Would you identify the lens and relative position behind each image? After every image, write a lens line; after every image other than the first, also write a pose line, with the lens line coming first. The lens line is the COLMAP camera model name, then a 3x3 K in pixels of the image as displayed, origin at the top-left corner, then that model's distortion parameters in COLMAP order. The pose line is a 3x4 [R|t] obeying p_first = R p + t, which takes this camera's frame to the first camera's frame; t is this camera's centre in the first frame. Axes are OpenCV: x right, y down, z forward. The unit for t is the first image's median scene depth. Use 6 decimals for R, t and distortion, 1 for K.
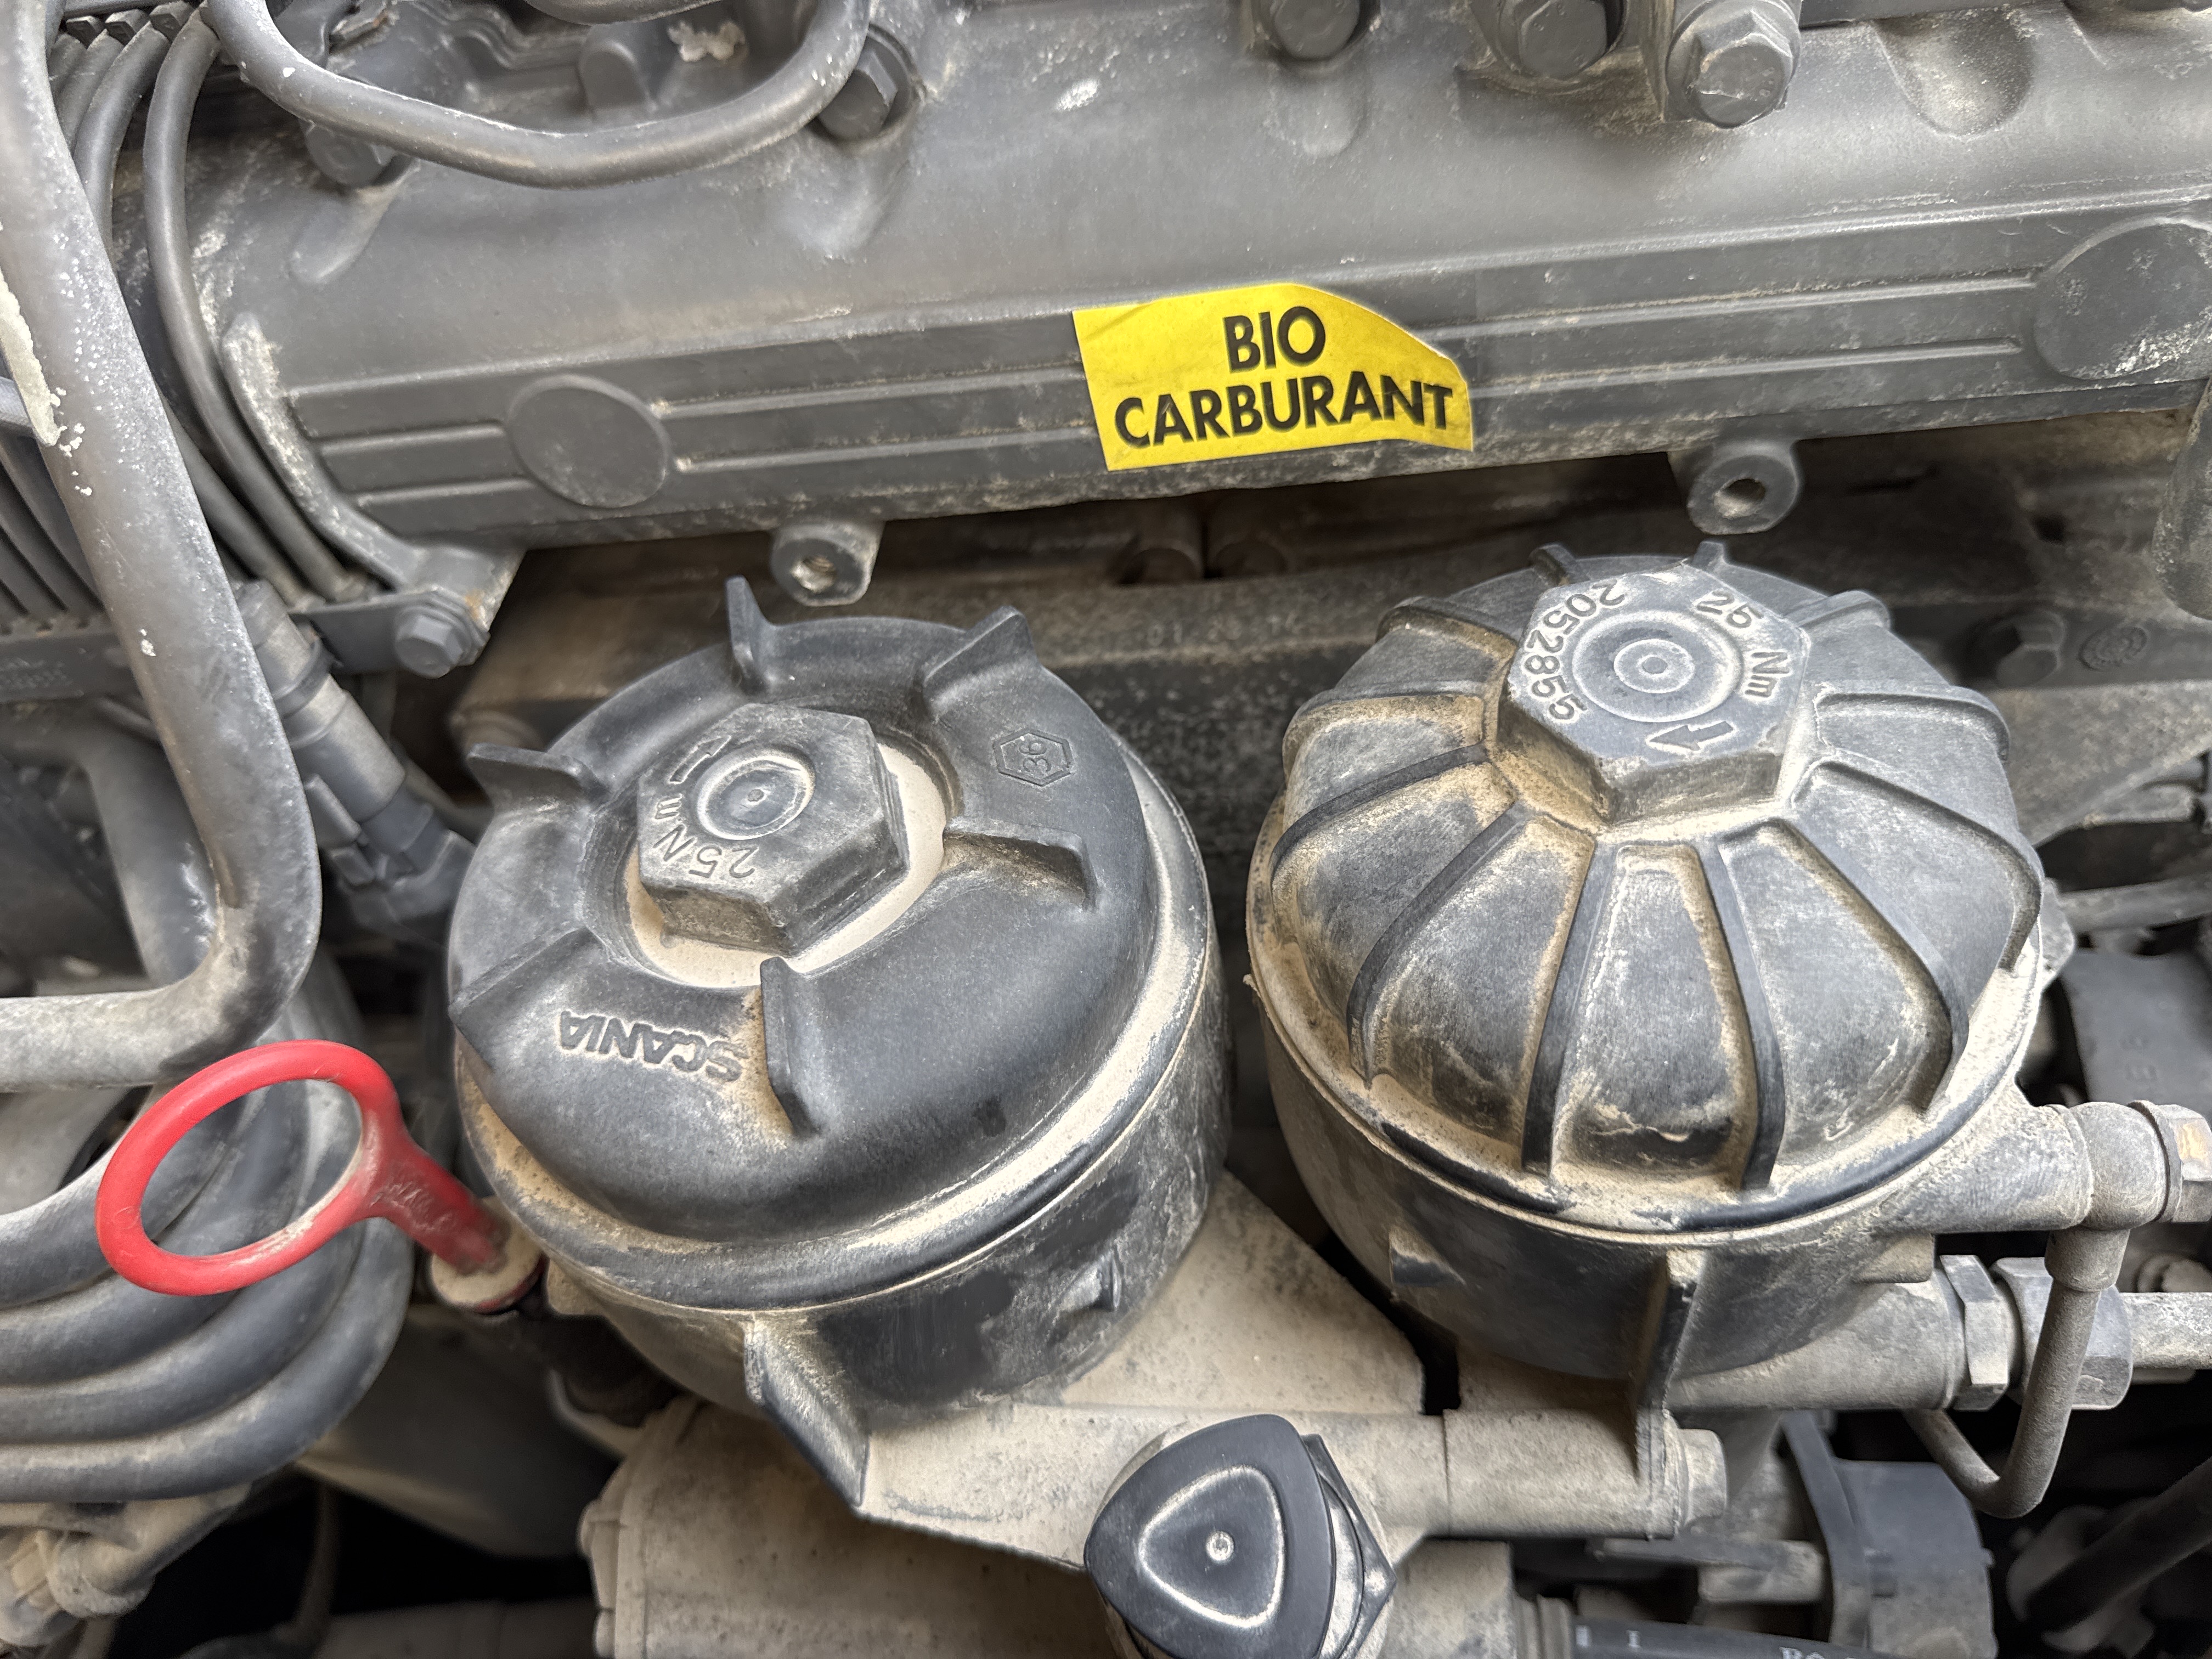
lens RADIAL K [[1593.6, 0, 1106.0], [0, 1593.6, 829.5], [0, 0, 1]] dist [-0.004493, -0.001828]
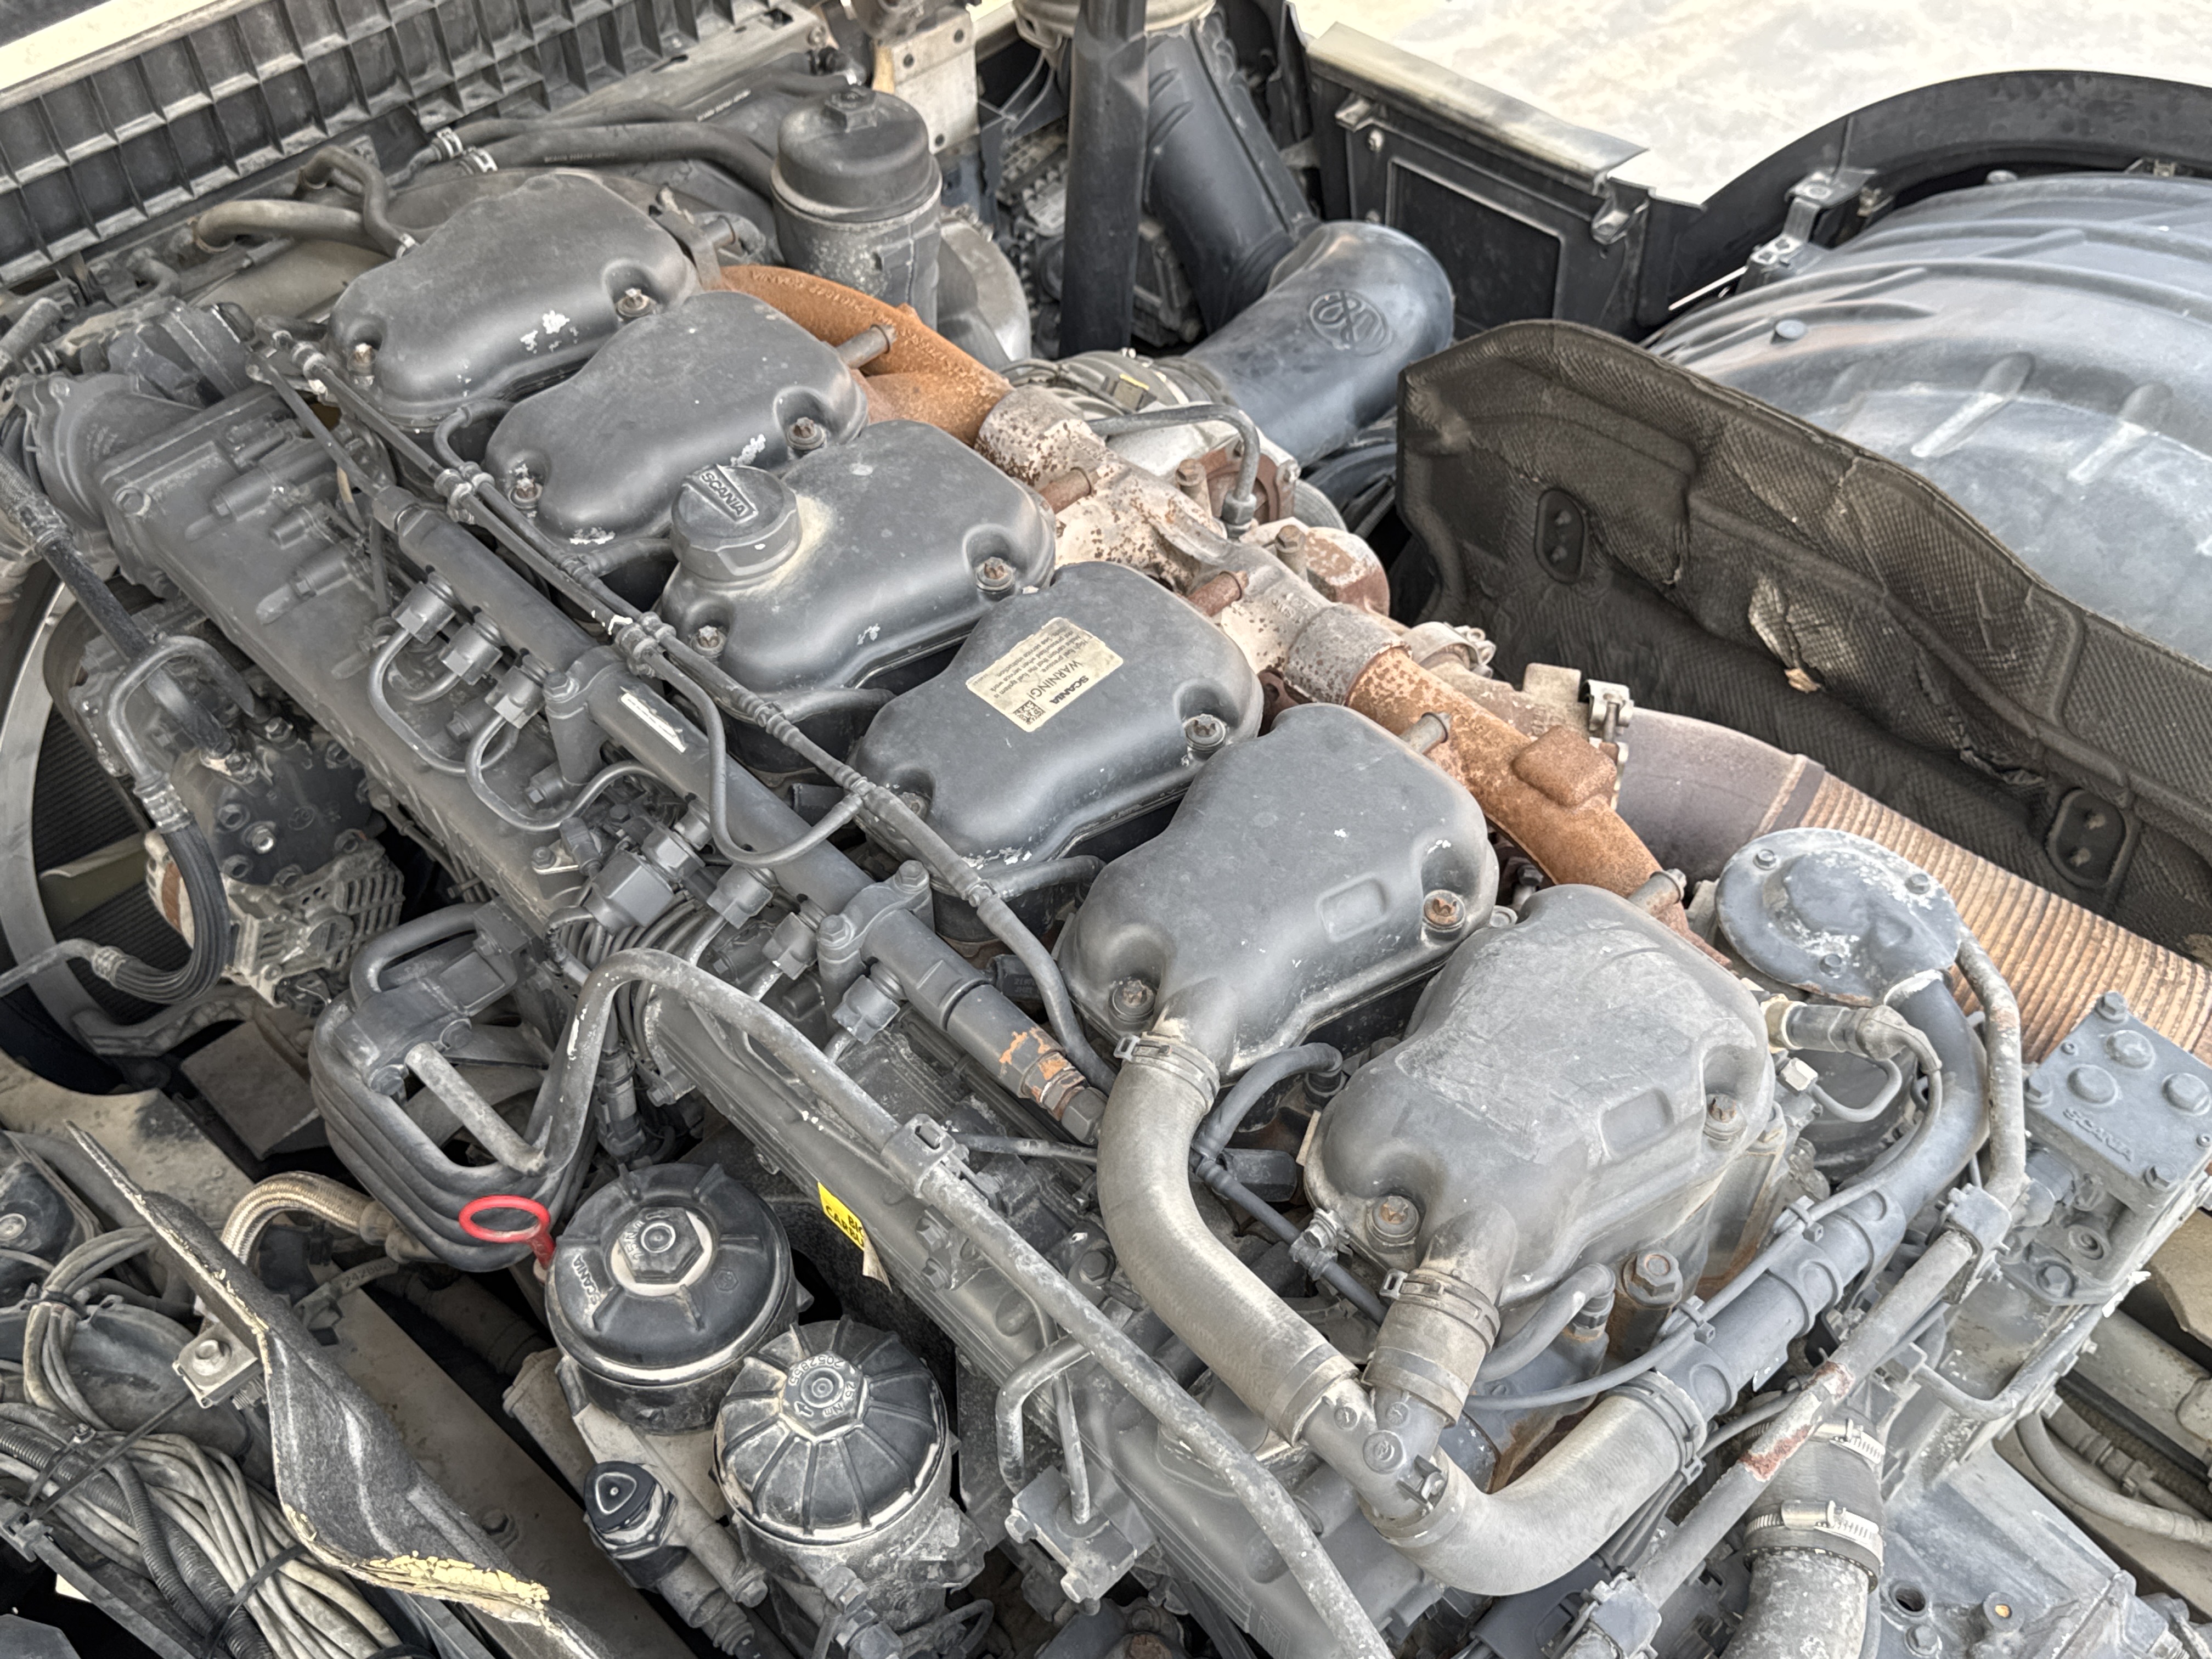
lens RADIAL K [[2271.5, 0, 1106.0], [0, 2271.5, 829.5], [0, 0, 1]] dist [0.031657, -0.016284]
pose [[0.733937, 0.609037, -0.300683, 1.561953], [-0.591678, 0.790679, 0.157301, -2.253900], [0.333546, 0.062458, 0.940662, -3.660738]]
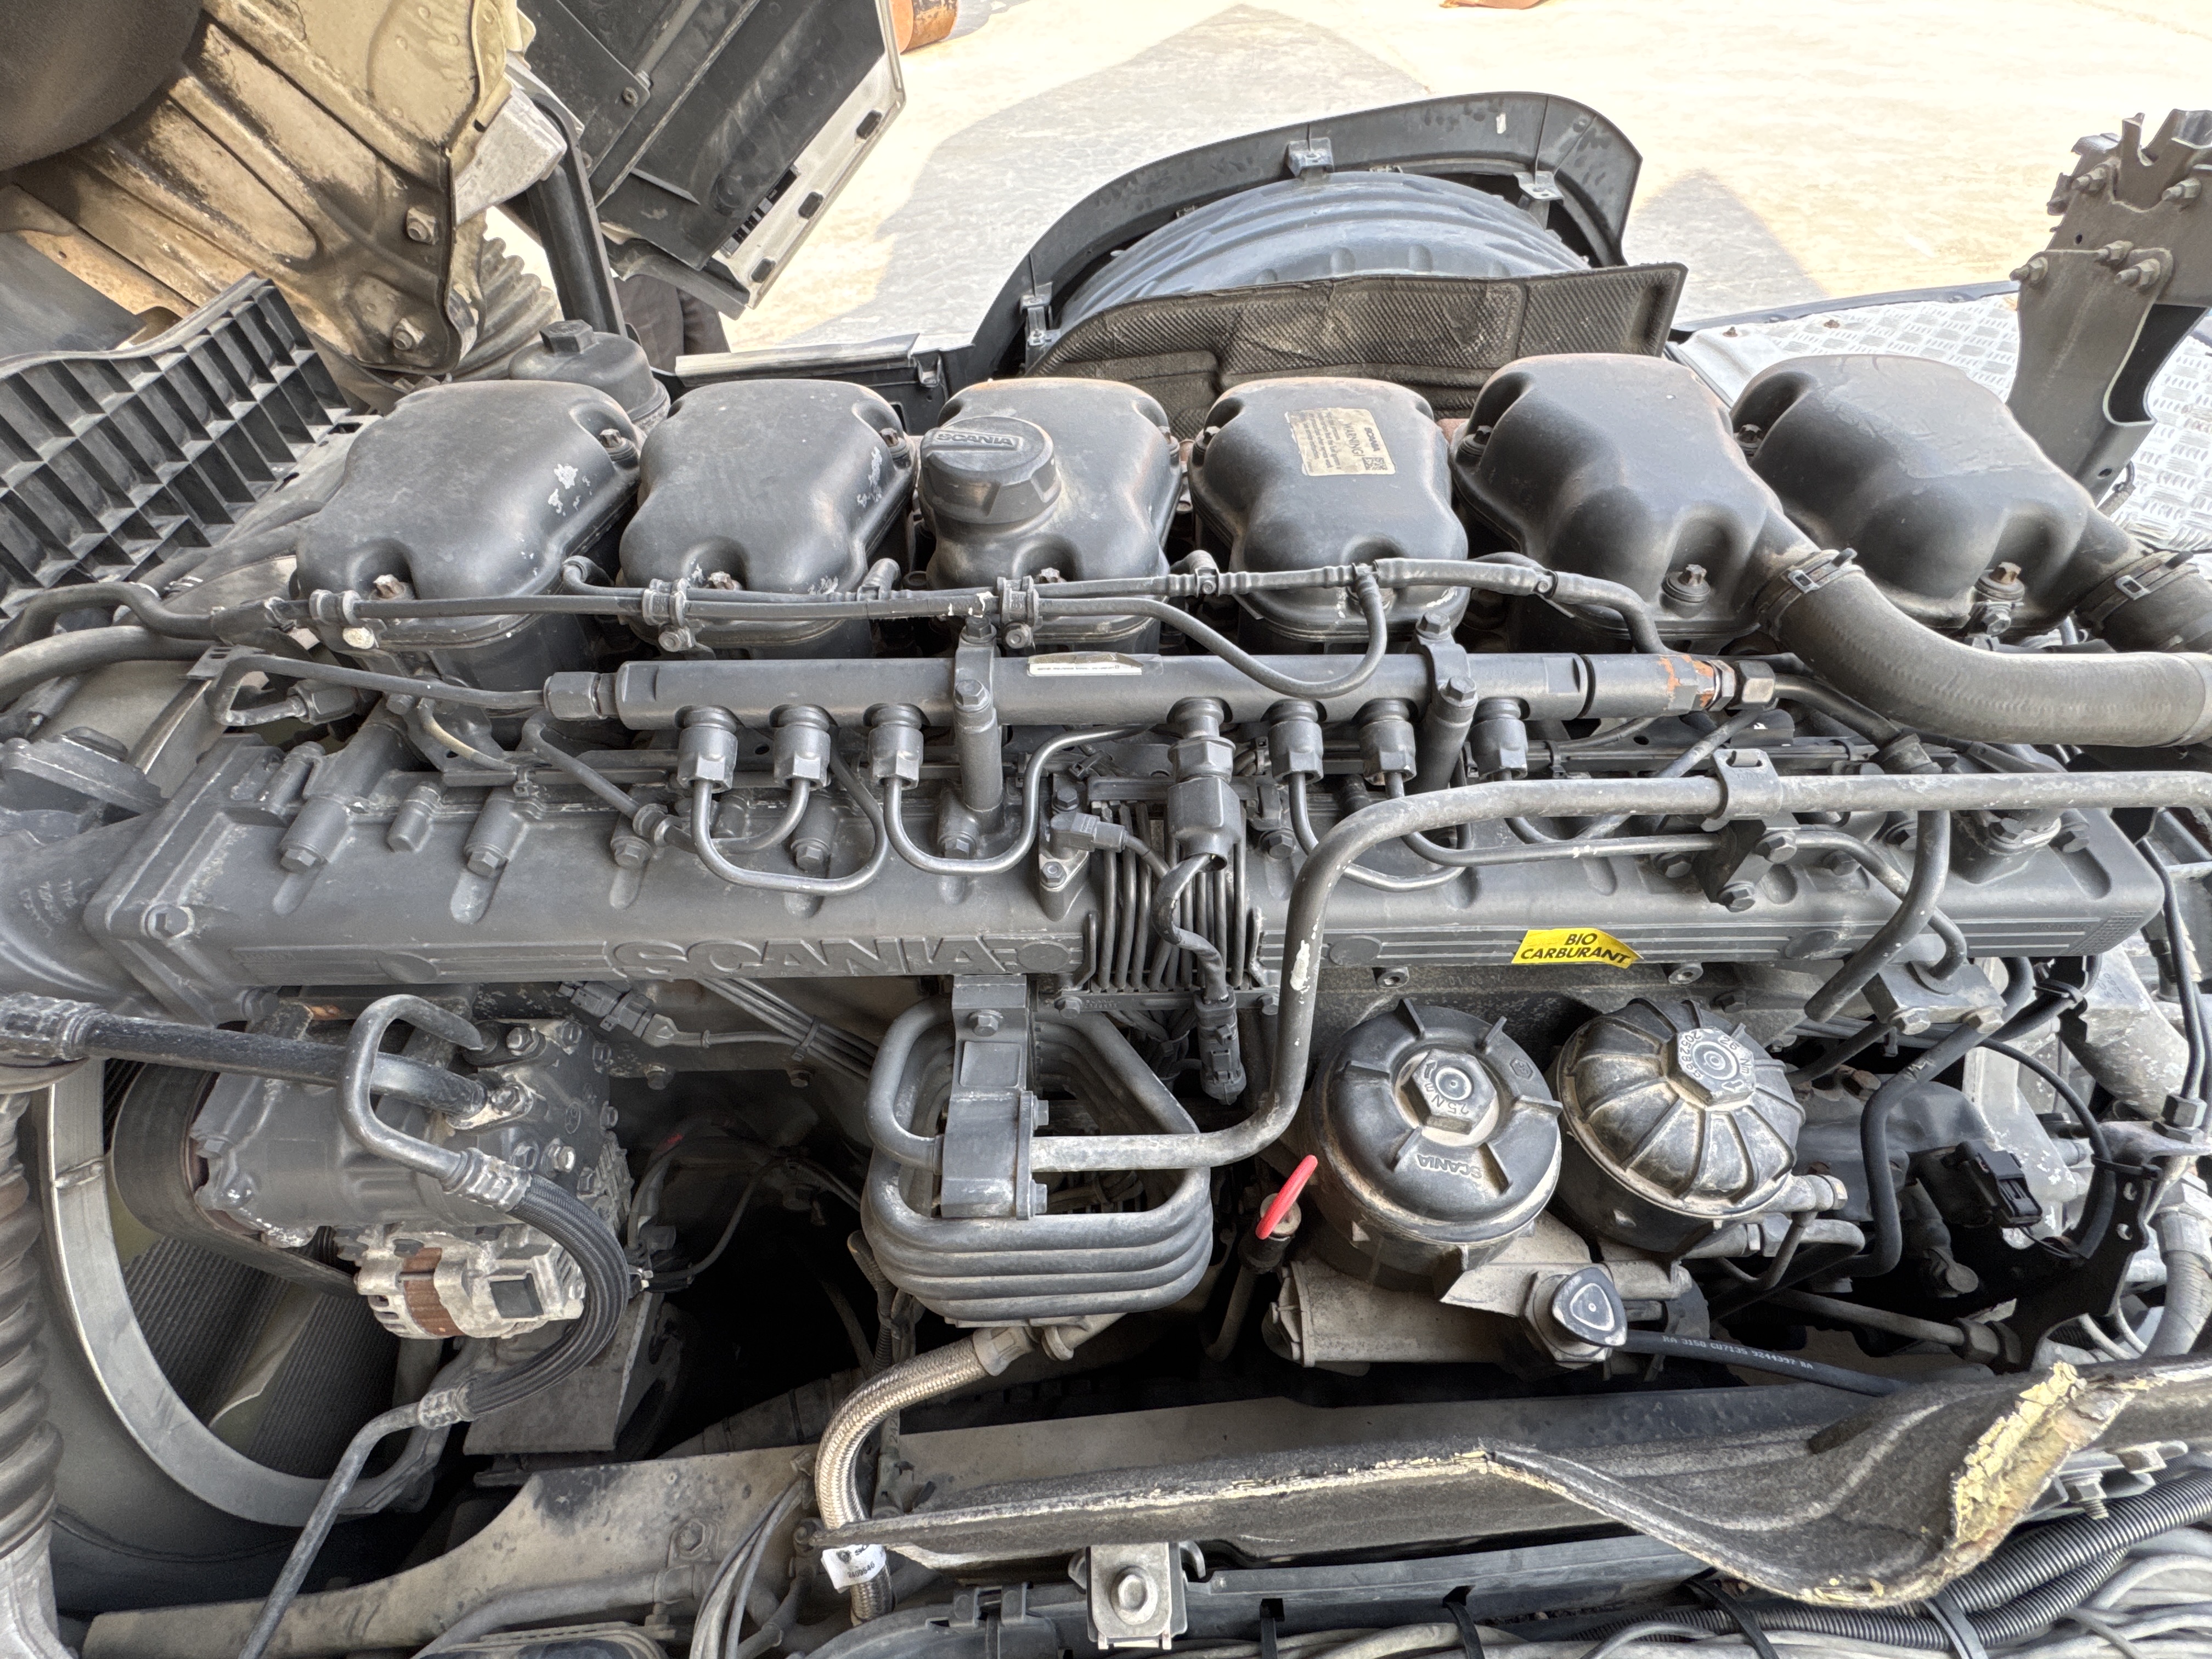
lens RADIAL K [[1013.2, 0, 1106.0], [0, 1013.2, 829.5], [0, 0, 1]] dist [-0.000080, -0.000456]
pose [[0.983573, 0.042385, 0.175464, -1.428626], [-0.036214, 0.998613, -0.038222, -0.478298], [-0.176840, 0.031240, 0.983744, -1.045241]]
